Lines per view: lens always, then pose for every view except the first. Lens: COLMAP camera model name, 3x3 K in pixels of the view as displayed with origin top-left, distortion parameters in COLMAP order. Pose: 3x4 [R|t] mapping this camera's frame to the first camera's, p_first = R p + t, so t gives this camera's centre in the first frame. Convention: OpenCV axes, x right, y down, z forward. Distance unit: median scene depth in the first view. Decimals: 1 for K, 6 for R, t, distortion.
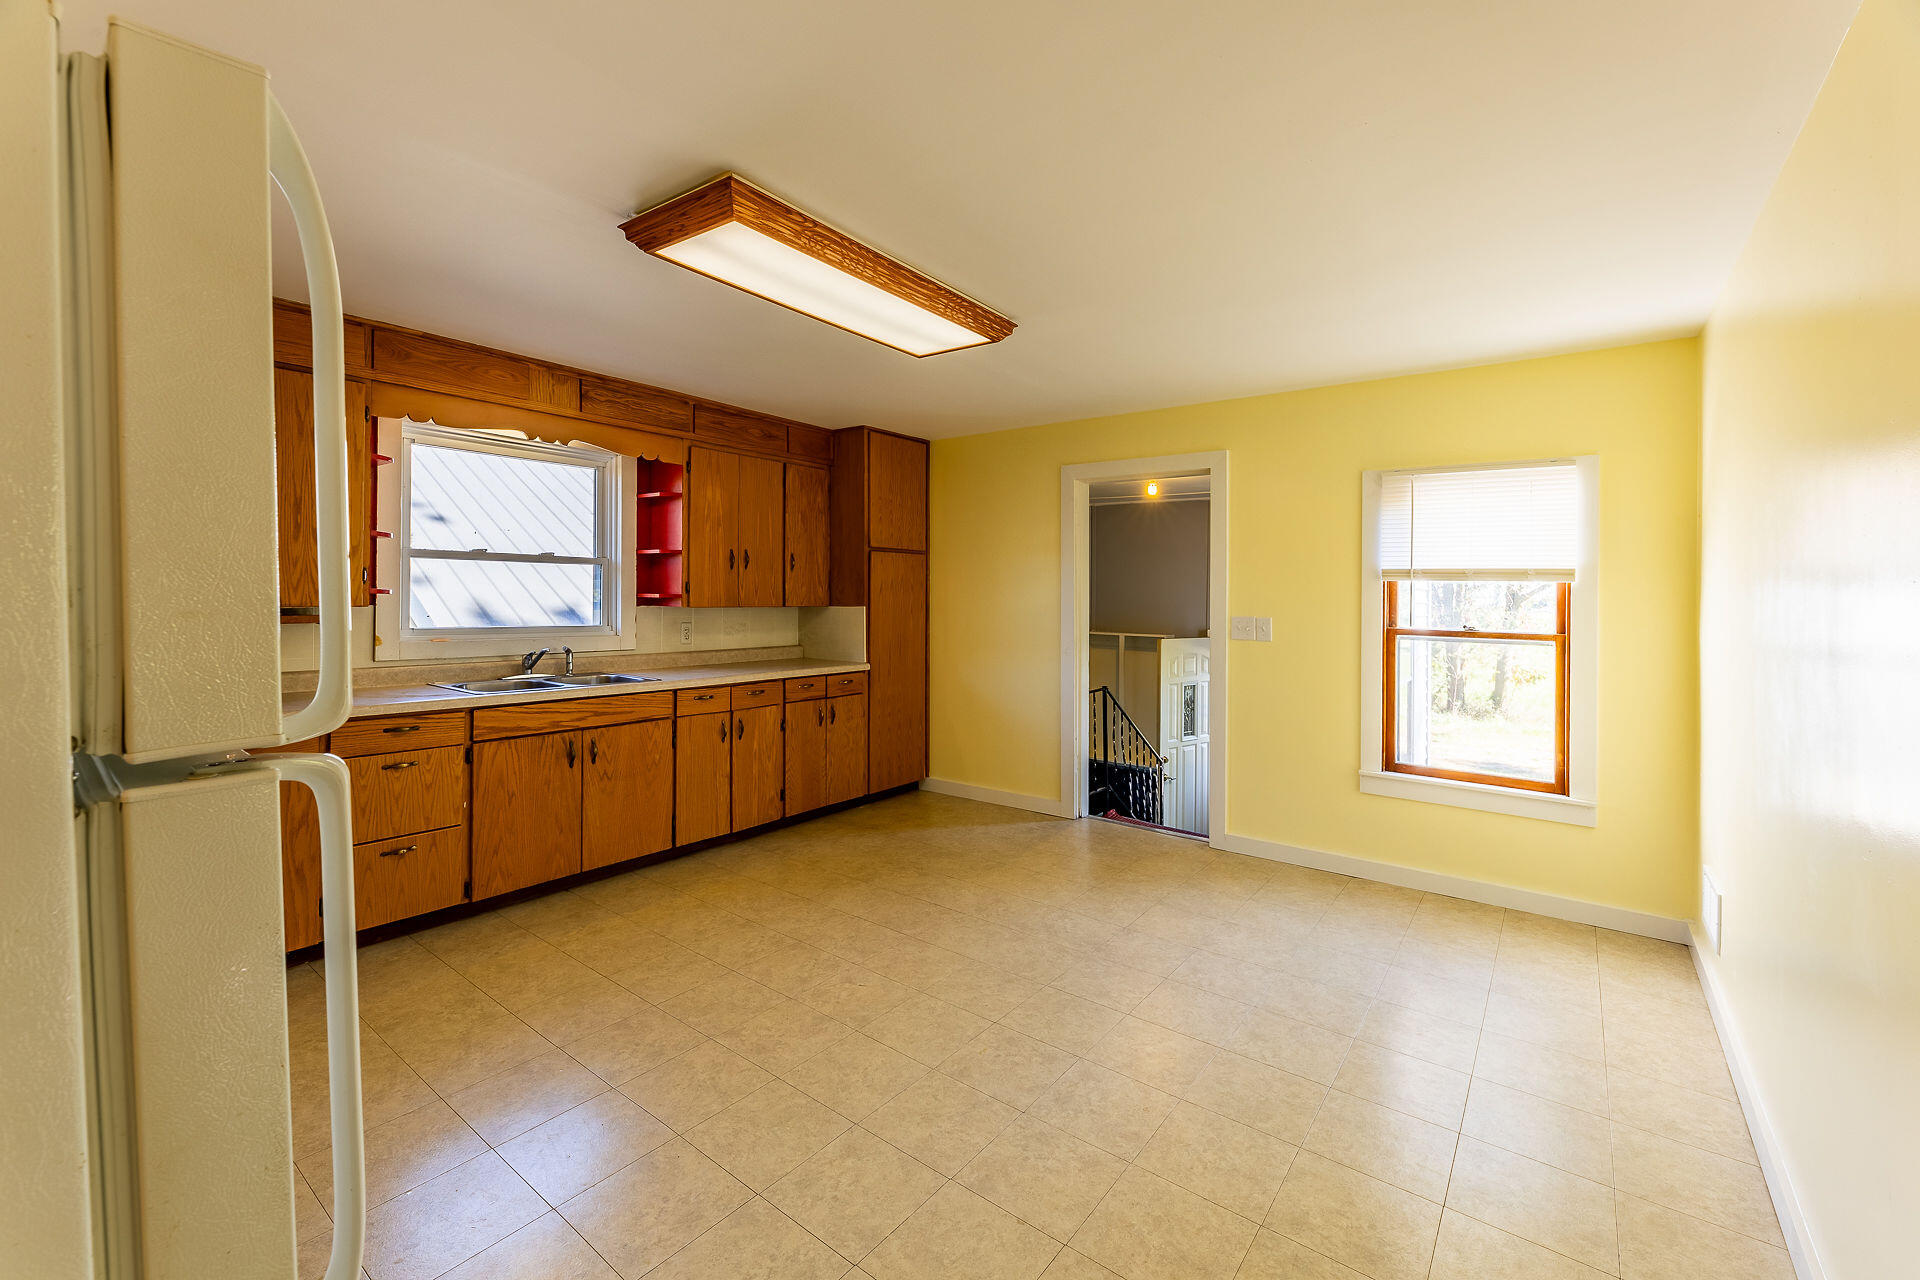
lens RADIAL K [[794.1, 0, 955.3], [0, 794.1, 590.6], [0, 0, 1]] dist [-0.000437, -0.000009]
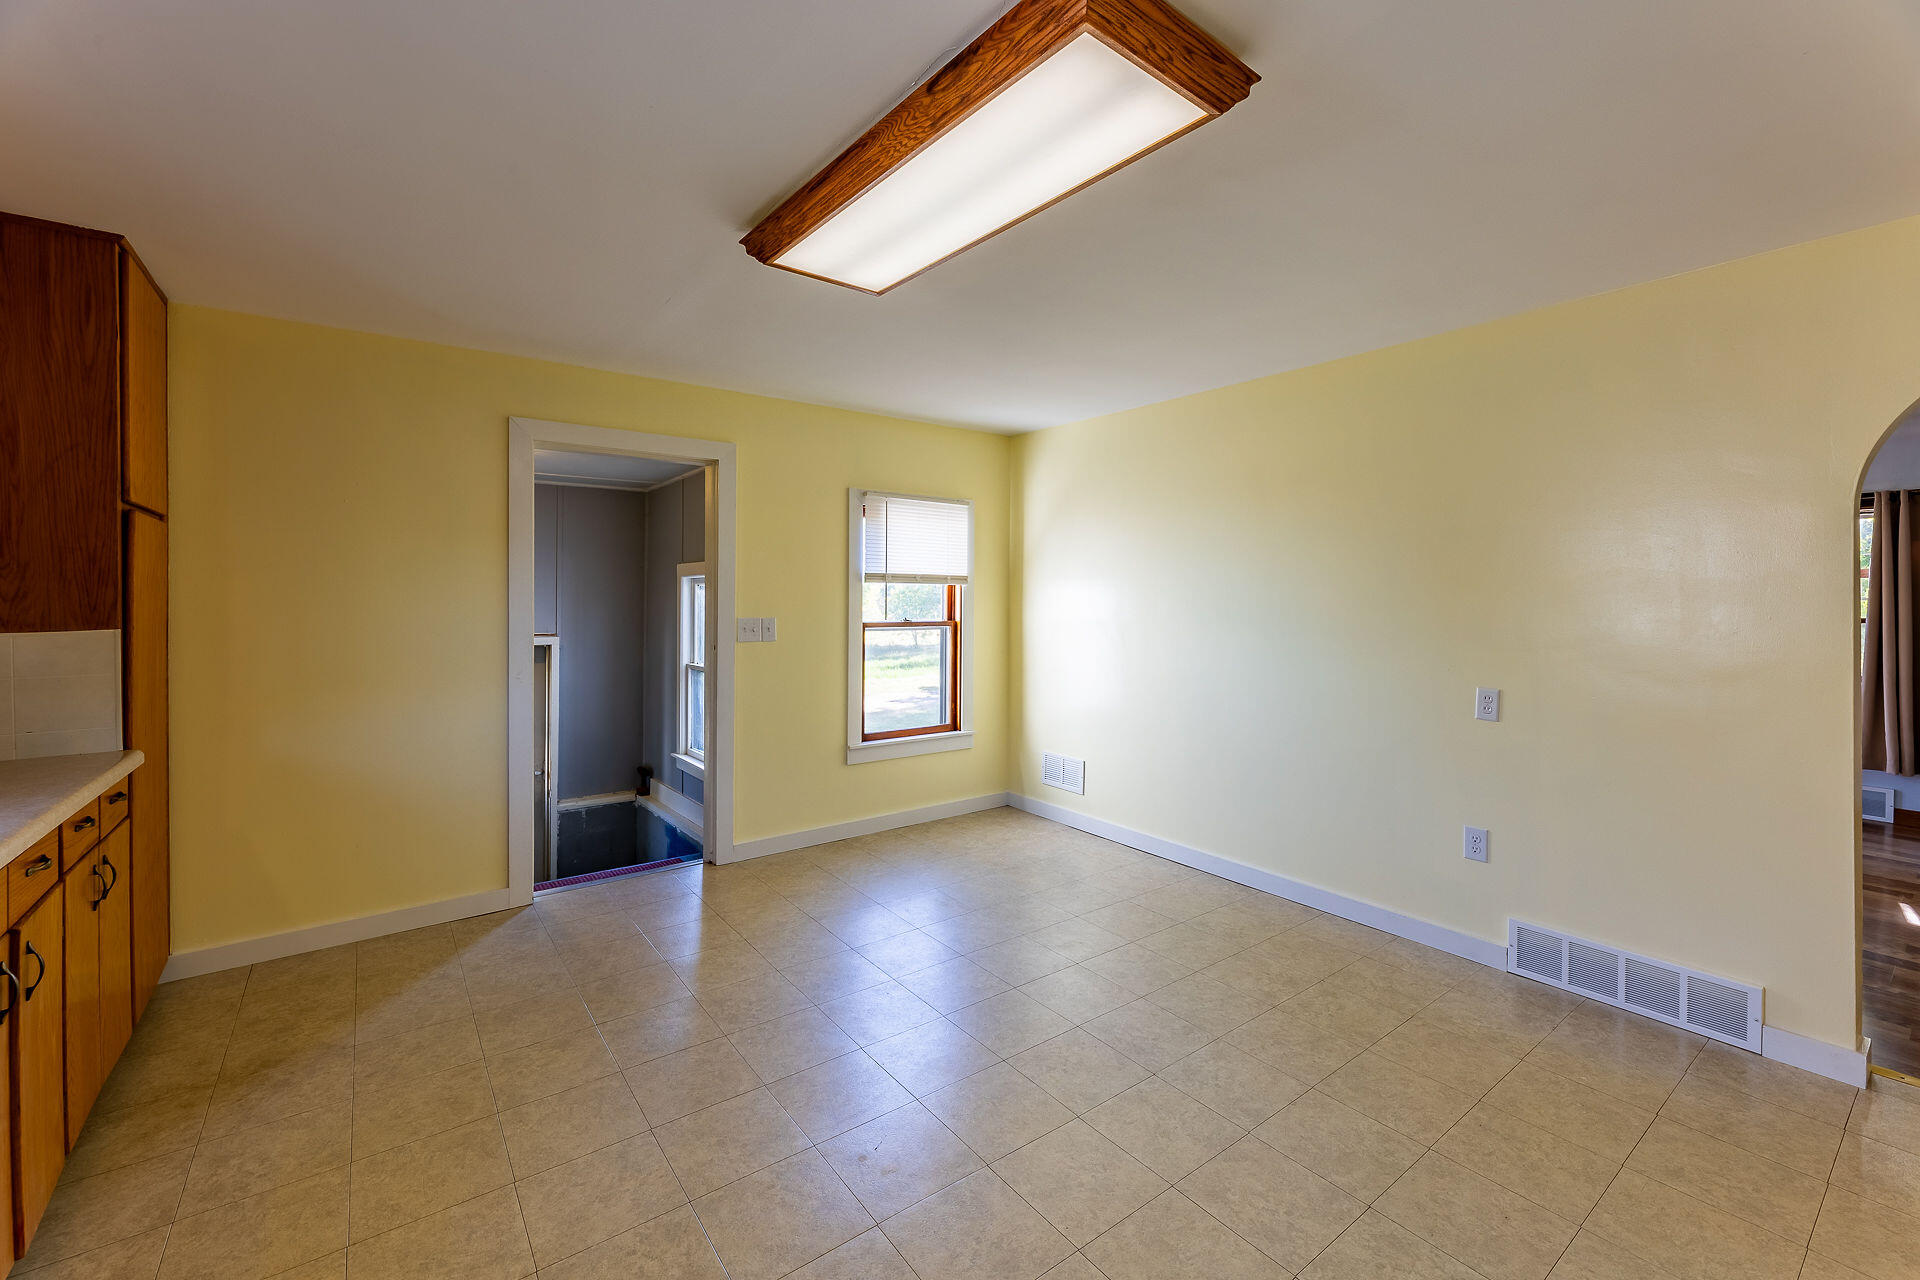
lens RADIAL K [[794.1, 0, 959.0], [0, 794.1, 623.4], [0, 0, 1]] dist [-0.000437, -0.000009]
pose [[0.266447, -0.042820, 0.962898, -0.550022], [-0.000781, 0.999003, 0.044642, -0.005160], [-0.963849, -0.012646, 0.266148, 0.532230]]
